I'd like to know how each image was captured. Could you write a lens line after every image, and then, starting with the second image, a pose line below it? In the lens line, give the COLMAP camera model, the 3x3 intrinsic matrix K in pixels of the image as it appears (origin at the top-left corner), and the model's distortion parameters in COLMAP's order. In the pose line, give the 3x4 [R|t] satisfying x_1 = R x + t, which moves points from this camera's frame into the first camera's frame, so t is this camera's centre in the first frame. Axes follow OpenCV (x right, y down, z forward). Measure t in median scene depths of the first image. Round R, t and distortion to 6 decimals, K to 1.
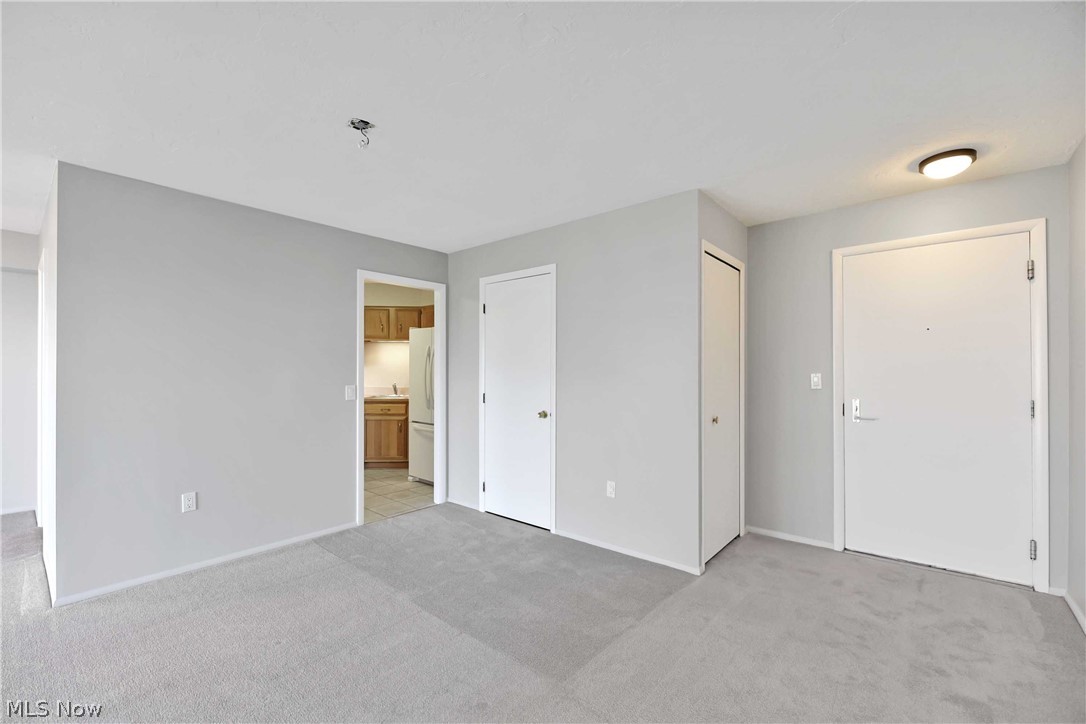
lens RADIAL K [[450.2, 0, 543.7], [0, 450.2, 366.3], [0, 0, 1]] dist [0.000789, -0.000472]
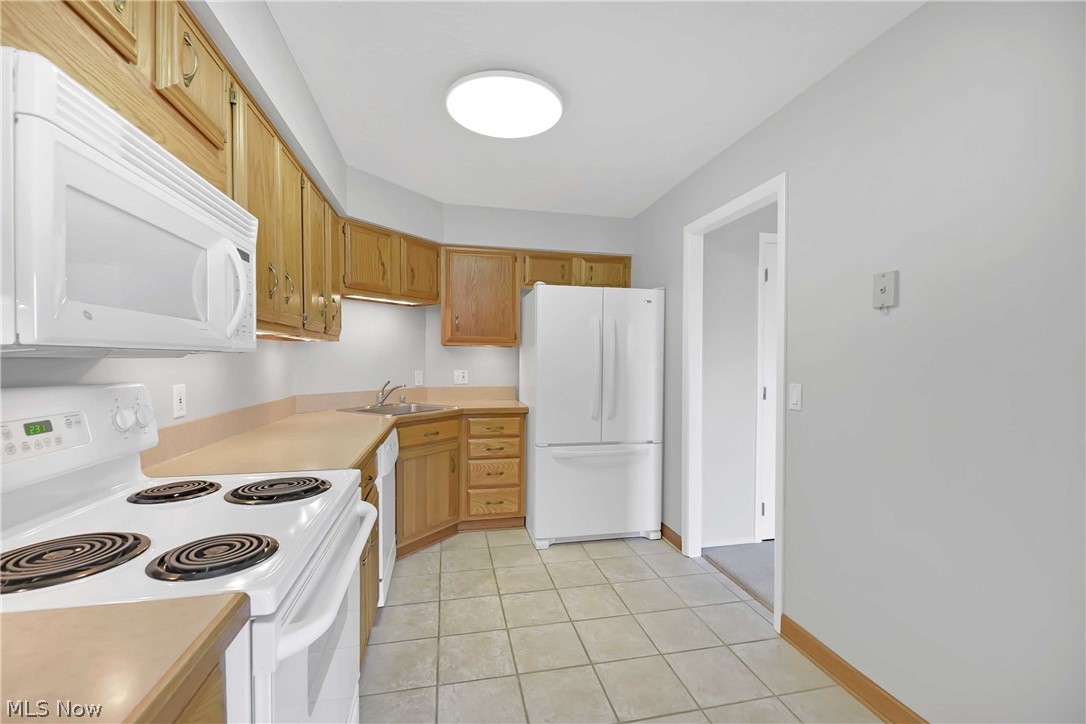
lens RADIAL K [[450.2, 0, 543.7], [0, 450.2, 366.3], [0, 0, 1]] dist [0.000789, -0.000472]
pose [[0.615384, -0.011138, 0.788149, -1.102682], [-0.004477, 0.999835, 0.017625, 0.015711], [-0.788215, -0.014374, 0.615232, 0.953356]]
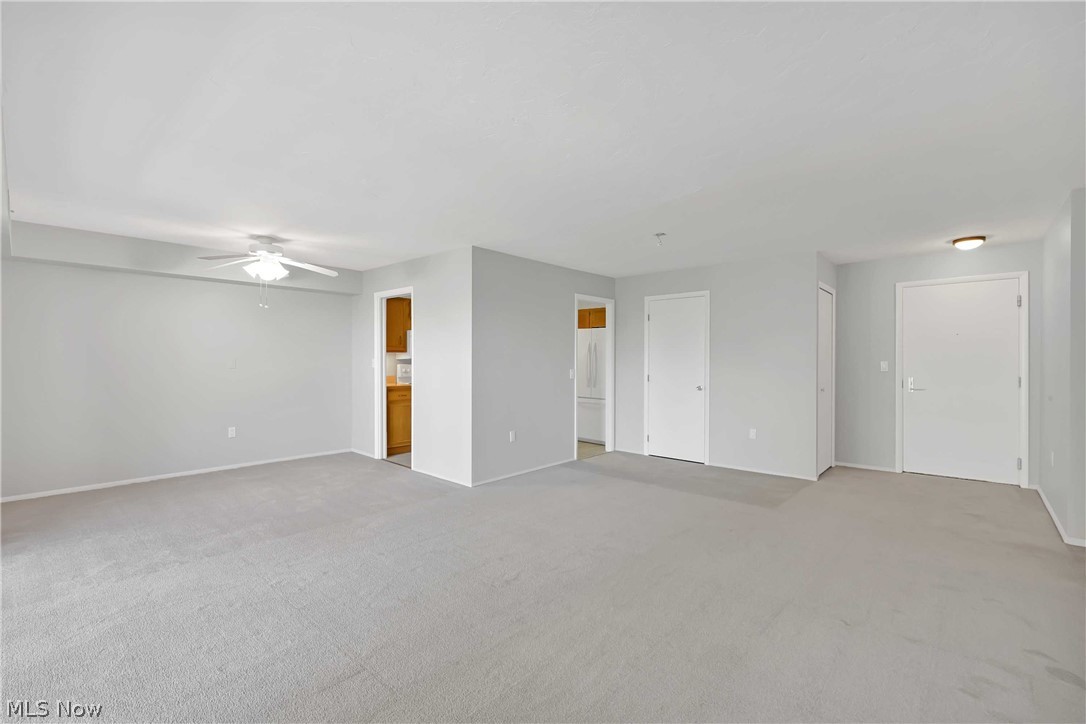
lens RADIAL K [[451.7, 0, 549.0], [0, 451.7, 358.2], [0, 0, 1]] dist [-0.000230, 0.000062]
pose [[0.999437, 0.000790, -0.033544, -0.471353], [-0.000585, 0.999981, 0.006127, -0.004043], [0.033549, -0.006104, 0.999418, -0.565783]]
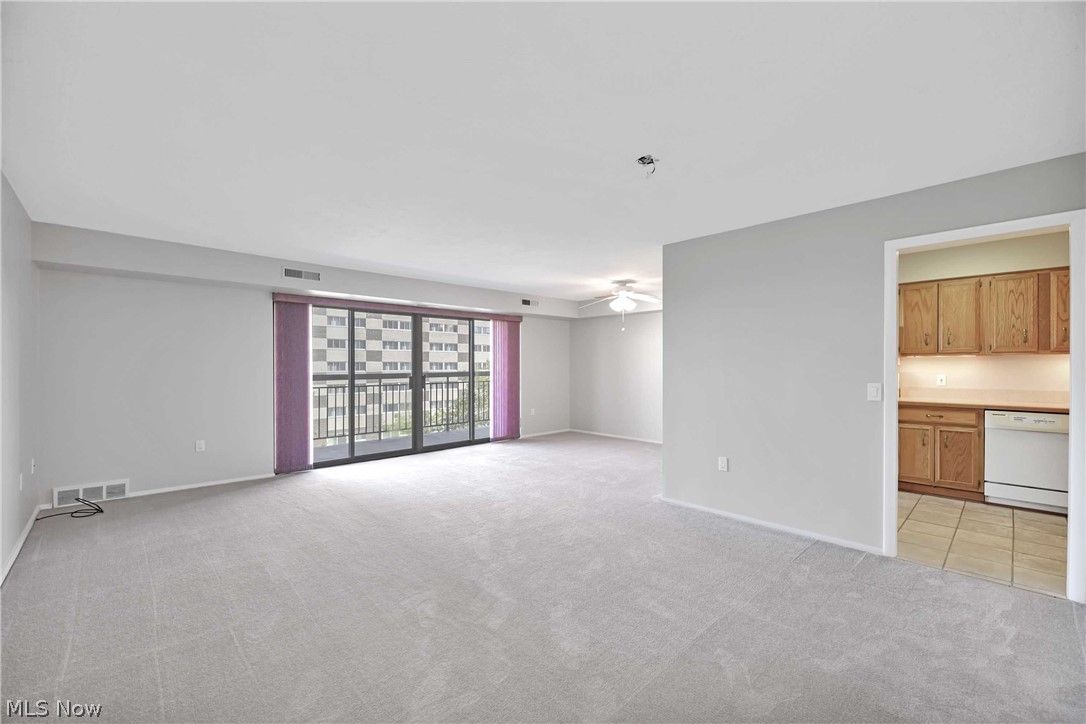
lens RADIAL K [[460.5, 0, 559.9], [0, 460.5, 365.4], [0, 0, 1]] dist [-0.023498, -0.000079]
pose [[-0.095159, 0.001304, -0.995461, 0.480849], [0.011161, 0.999938, 0.000243, 0.002151], [0.995399, -0.011087, -0.095168, 0.511820]]
